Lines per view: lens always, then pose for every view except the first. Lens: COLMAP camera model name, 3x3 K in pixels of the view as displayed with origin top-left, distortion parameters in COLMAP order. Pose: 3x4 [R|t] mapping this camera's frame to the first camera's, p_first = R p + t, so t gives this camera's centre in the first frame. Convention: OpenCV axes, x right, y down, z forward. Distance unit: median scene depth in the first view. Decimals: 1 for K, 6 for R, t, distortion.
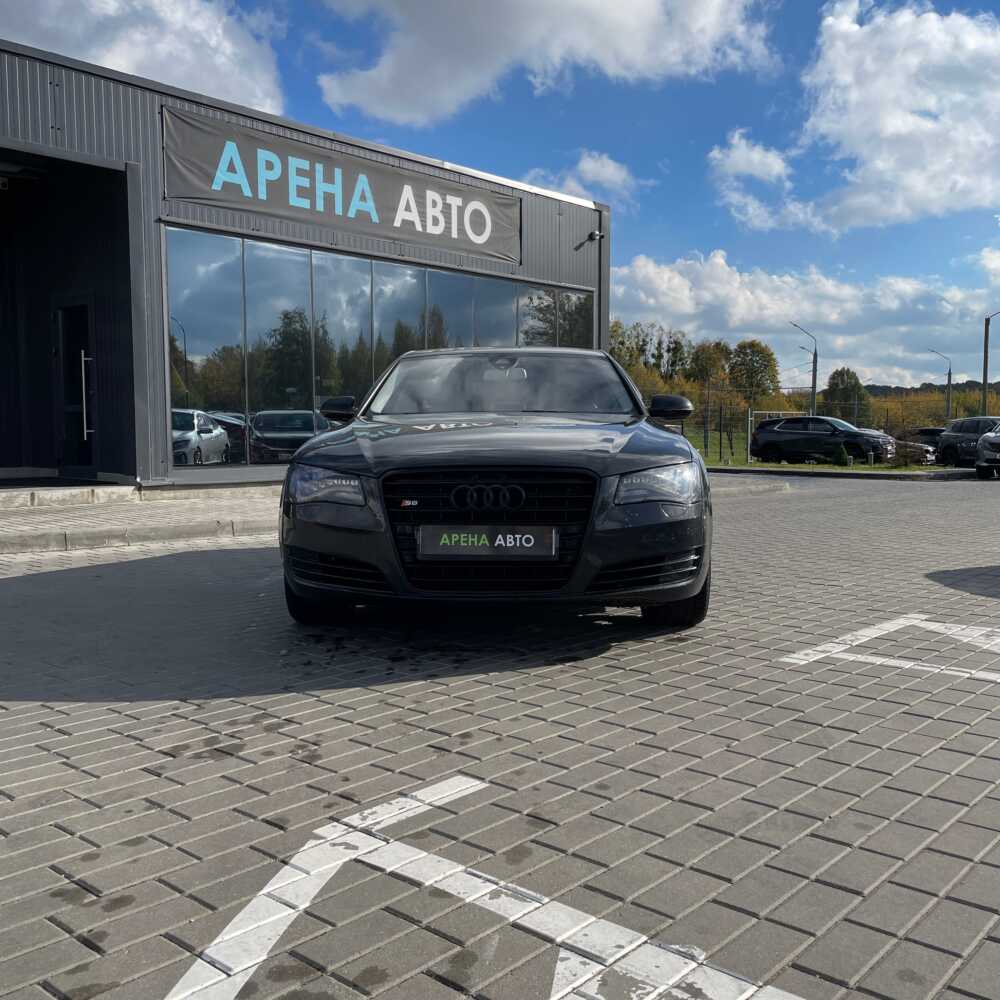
lens RADIAL K [[1022.3, 0, 501.0], [0, 1022.3, 500.9], [0, 0, 1]] dist [0.022090, 0.000000]
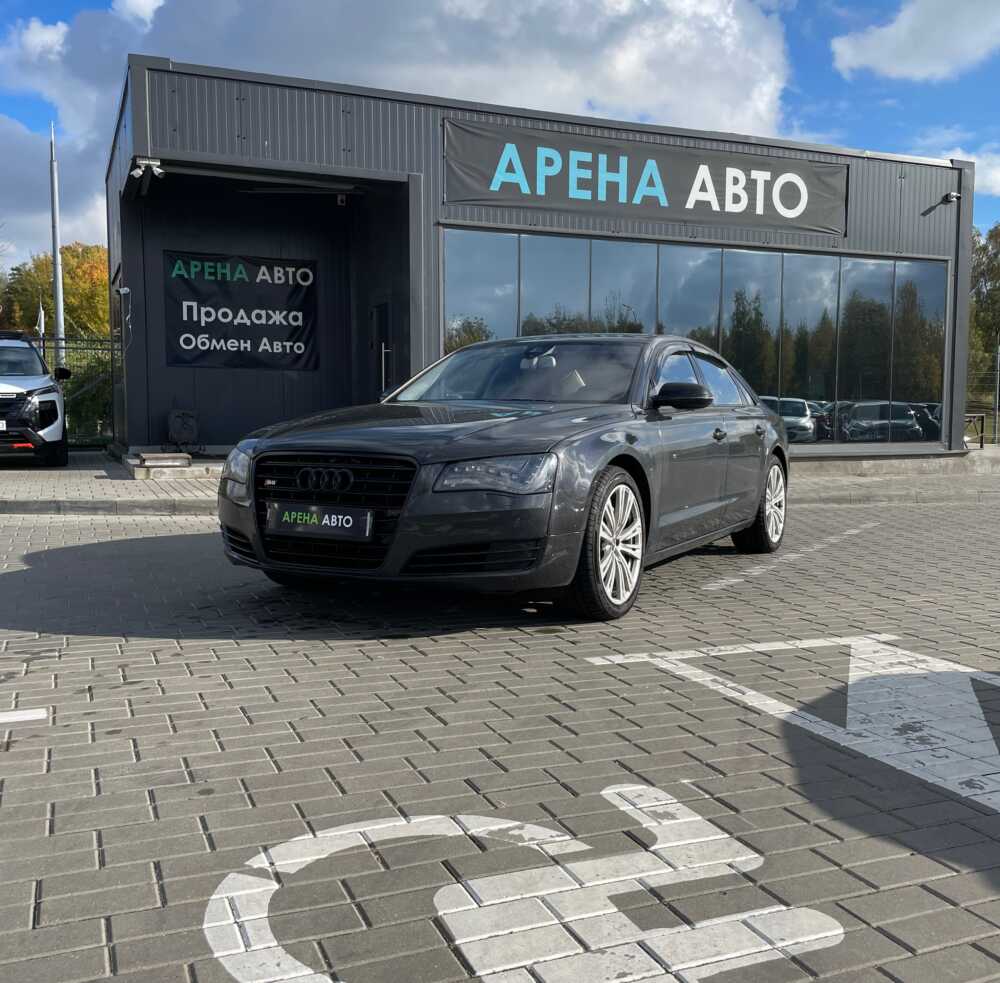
lens RADIAL K [[1036.6, 0, 505.7], [0, 1036.6, 489.8], [0, 0, 1]] dist [0.028311, 0.000000]
pose [[0.900599, 0.036812, -0.433088, 0.194503], [-0.035244, 0.999311, 0.011651, -0.003862], [0.433219, 0.004771, 0.901276, 0.027582]]
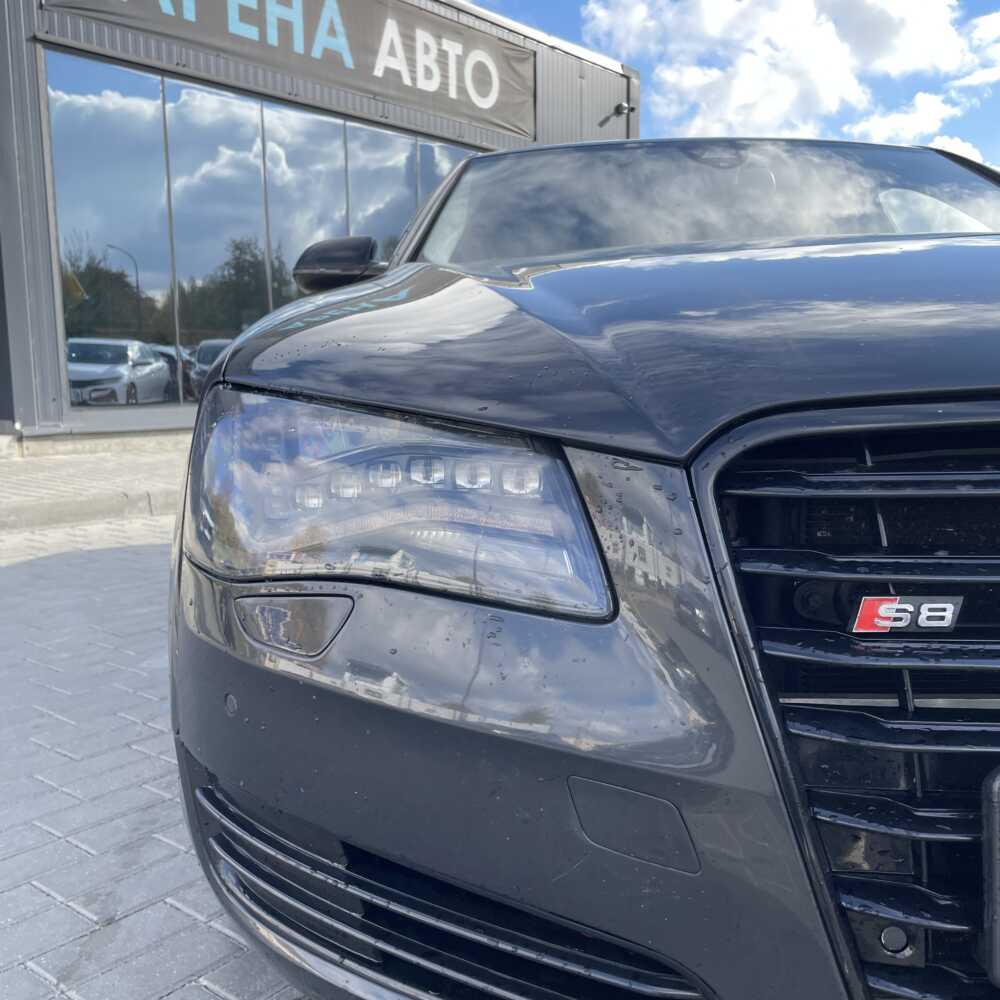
lens RADIAL K [[1022.3, 0, 494.8], [0, 1022.3, 508.2], [0, 0, 1]] dist [0.022090, 0.000000]
pose [[0.999374, -0.012432, 0.033117, -0.049440], [0.010143, 0.997604, 0.068433, -0.008369], [-0.033888, -0.068054, 0.997106, 0.257244]]
